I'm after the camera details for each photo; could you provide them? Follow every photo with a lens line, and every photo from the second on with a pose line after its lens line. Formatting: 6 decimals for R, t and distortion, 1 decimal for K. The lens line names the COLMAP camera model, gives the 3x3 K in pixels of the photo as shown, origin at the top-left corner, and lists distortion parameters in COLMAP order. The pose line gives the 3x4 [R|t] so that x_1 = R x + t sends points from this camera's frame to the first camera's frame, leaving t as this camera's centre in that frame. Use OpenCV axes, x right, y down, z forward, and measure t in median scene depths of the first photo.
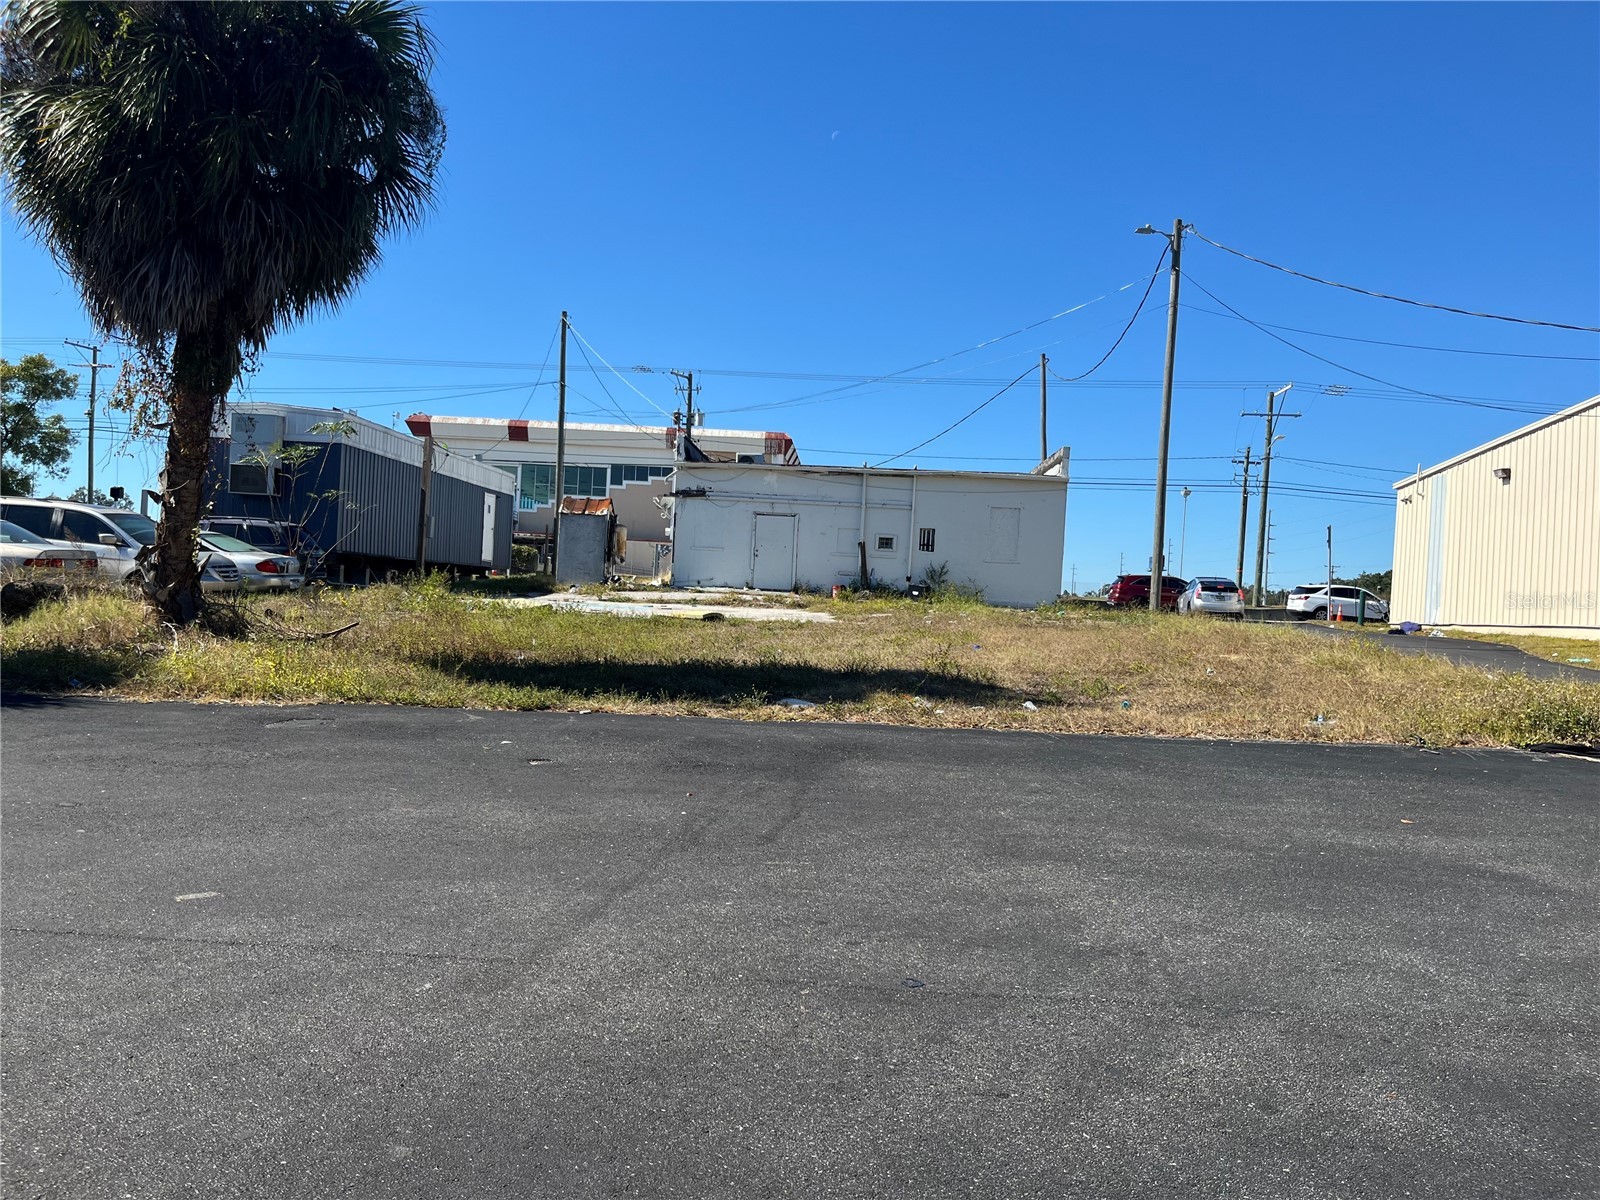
lens RADIAL K [[1201.0, 0, 800.0], [0, 1201.0, 600.0], [0, 0, 1]] dist [0.083462, -0.124505]
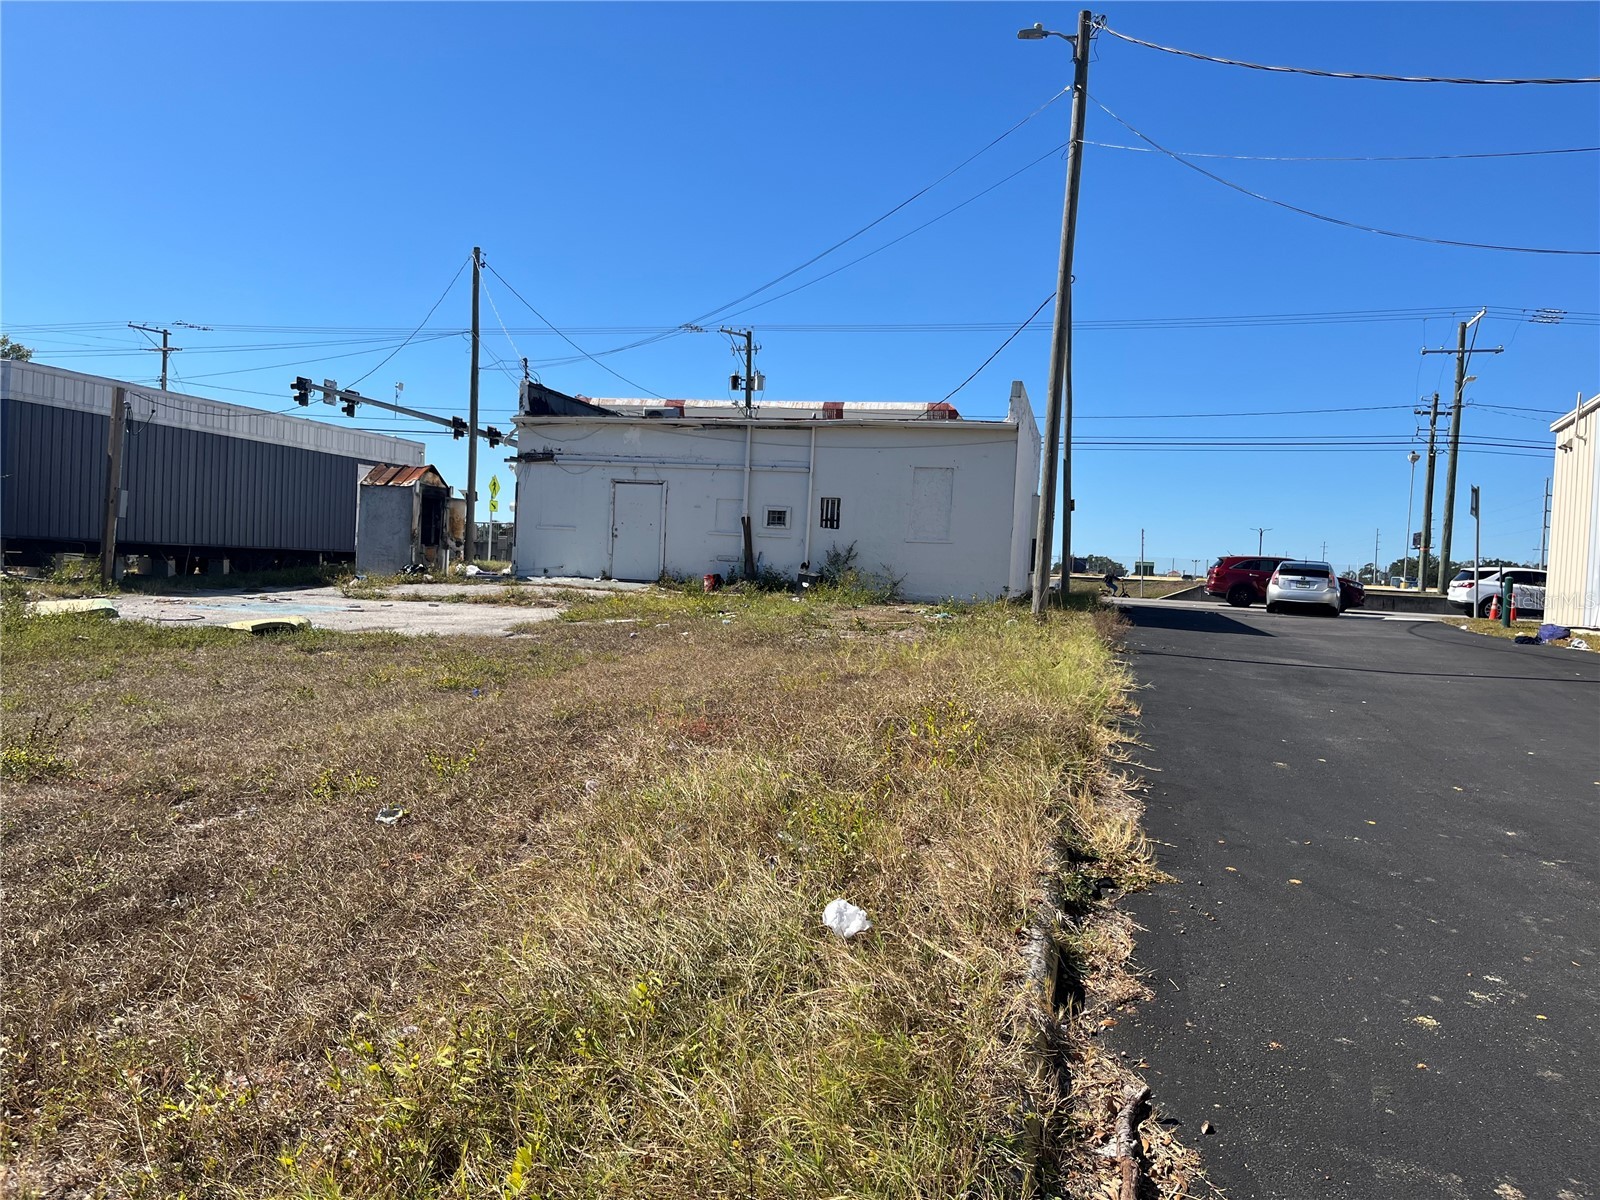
lens RADIAL K [[1201.0, 0, 800.0], [0, 1201.0, 600.0], [0, 0, 1]] dist [0.083462, -0.124505]
pose [[0.980598, 0.000836, -0.196025, 0.231431], [0.002209, 0.999880, 0.015312, -0.007474], [0.196015, -0.015448, 0.980479, 0.262193]]
